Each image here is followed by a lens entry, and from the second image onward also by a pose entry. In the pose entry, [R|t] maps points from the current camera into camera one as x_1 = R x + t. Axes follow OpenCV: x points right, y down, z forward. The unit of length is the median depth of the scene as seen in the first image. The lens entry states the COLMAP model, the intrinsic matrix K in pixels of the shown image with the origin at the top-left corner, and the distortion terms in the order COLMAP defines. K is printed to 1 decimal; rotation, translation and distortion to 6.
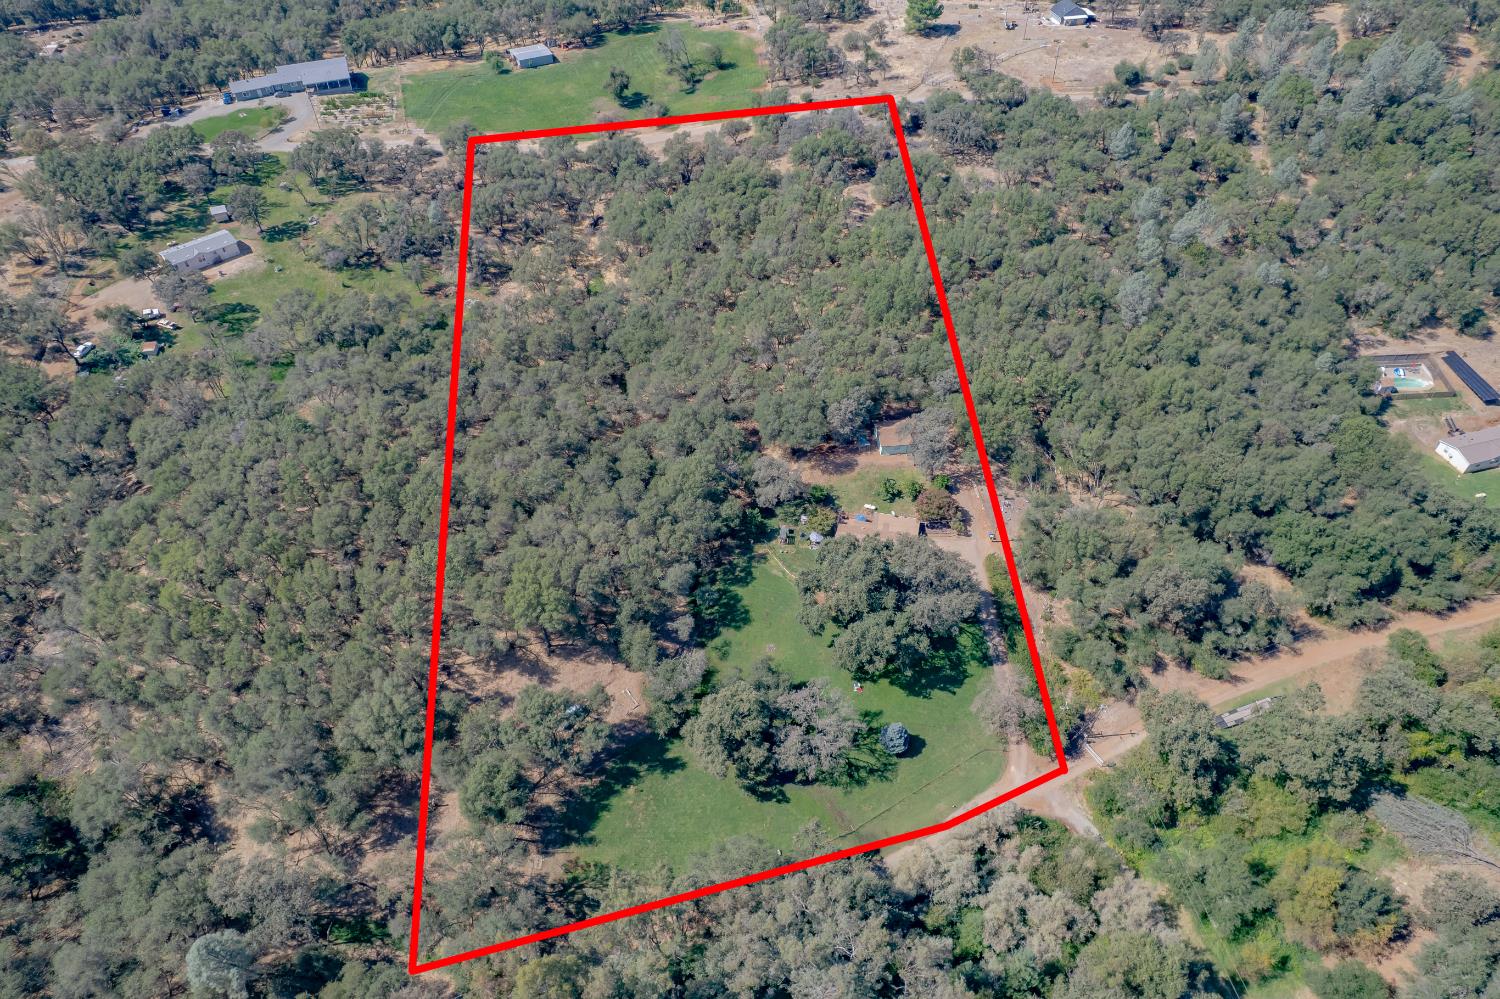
lens RADIAL K [[959.8, 0, 742.3], [0, 959.8, 494.0], [0, 0, 1]] dist [-0.071382, 0.055365]
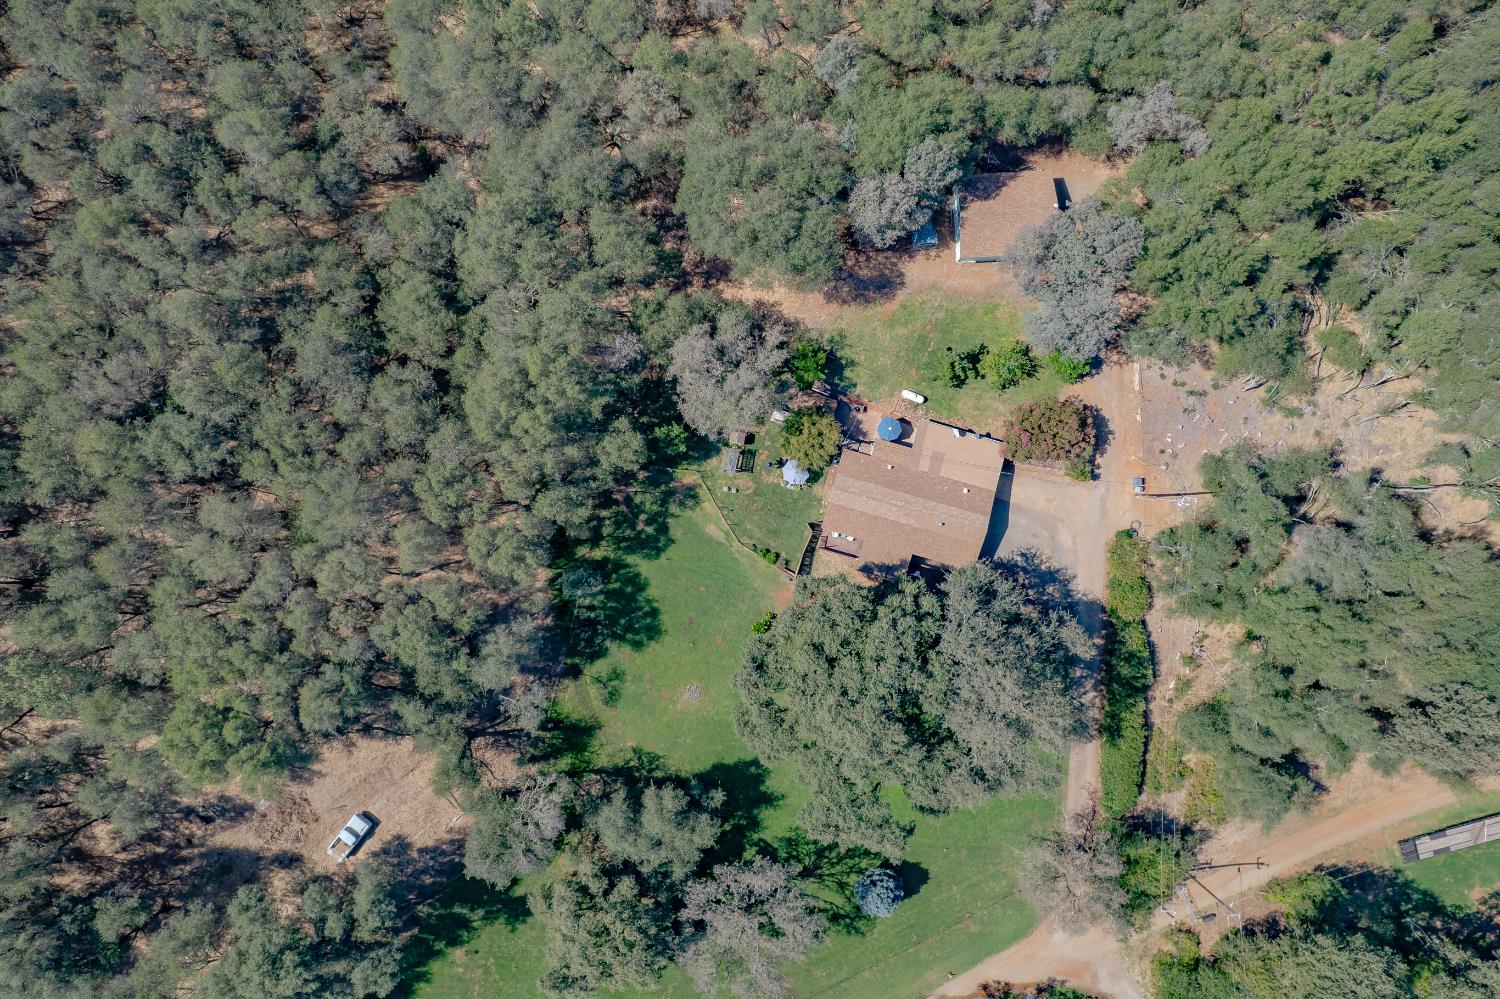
lens RADIAL K [[959.8, 0, 742.3], [0, 959.8, 494.0], [0, 0, 1]] dist [-0.071382, 0.055365]
pose [[0.998795, 0.048824, 0.005020, 0.050675], [-0.038061, 0.705902, 0.707286, -0.329092], [0.030989, -0.706625, 0.706910, 0.682278]]
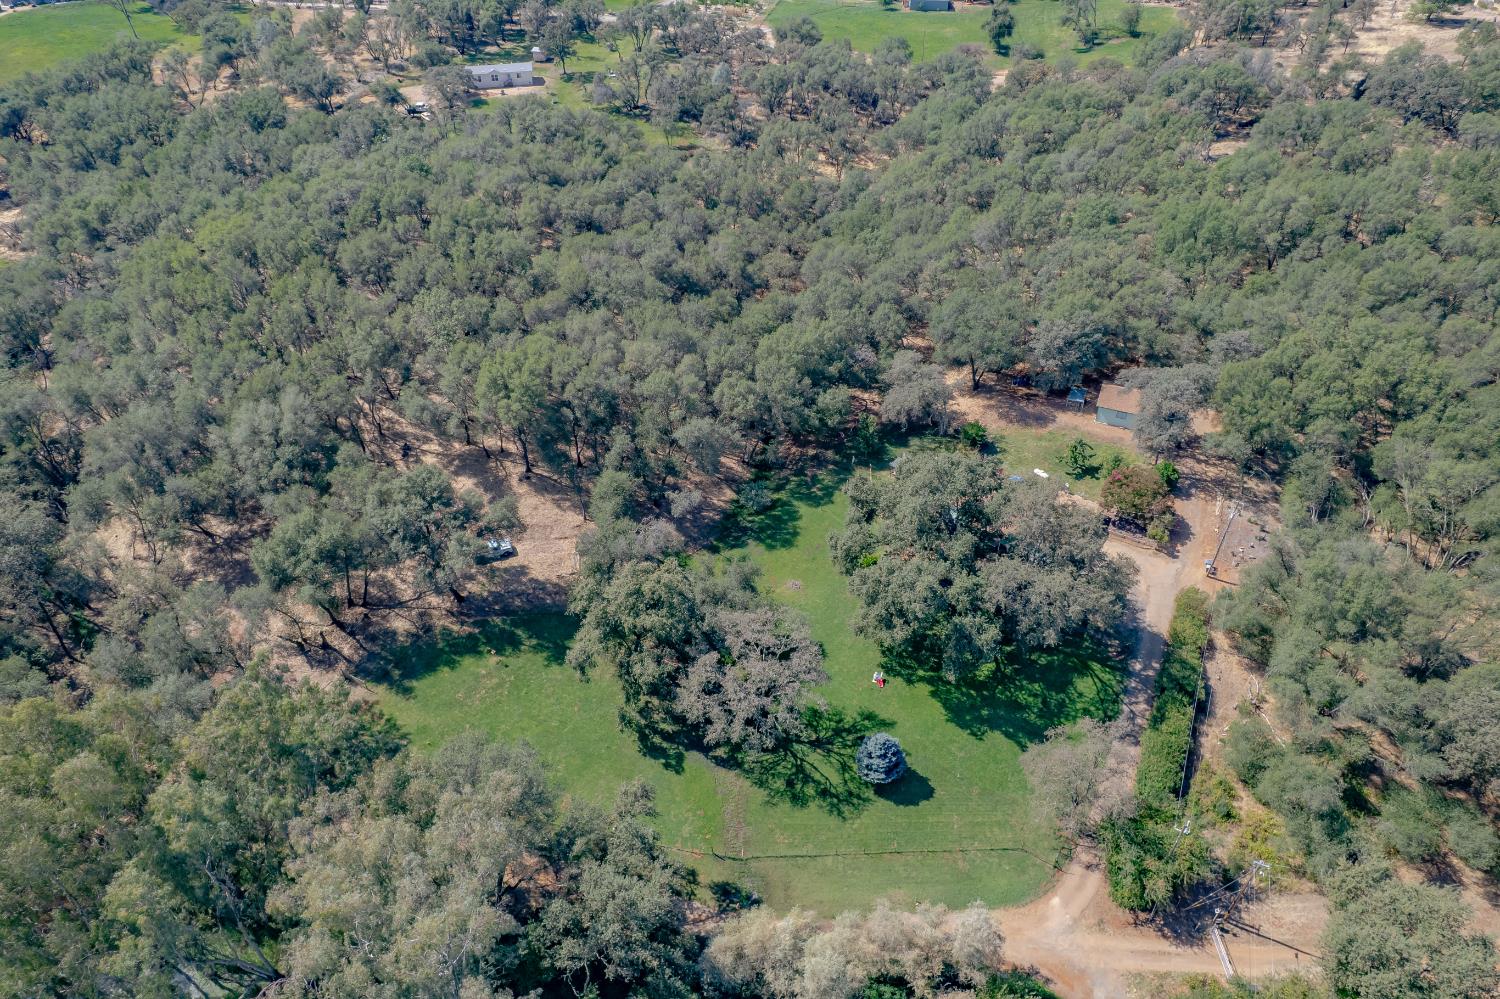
lens RADIAL K [[959.8, 0, 742.3], [0, 959.8, 494.0], [0, 0, 1]] dist [-0.071382, 0.055365]
pose [[0.859744, 0.310411, -0.405568, 0.253604], [-0.356346, 0.933456, -0.040957, 0.142567], [0.365867, 0.179735, 0.913147, 0.356218]]
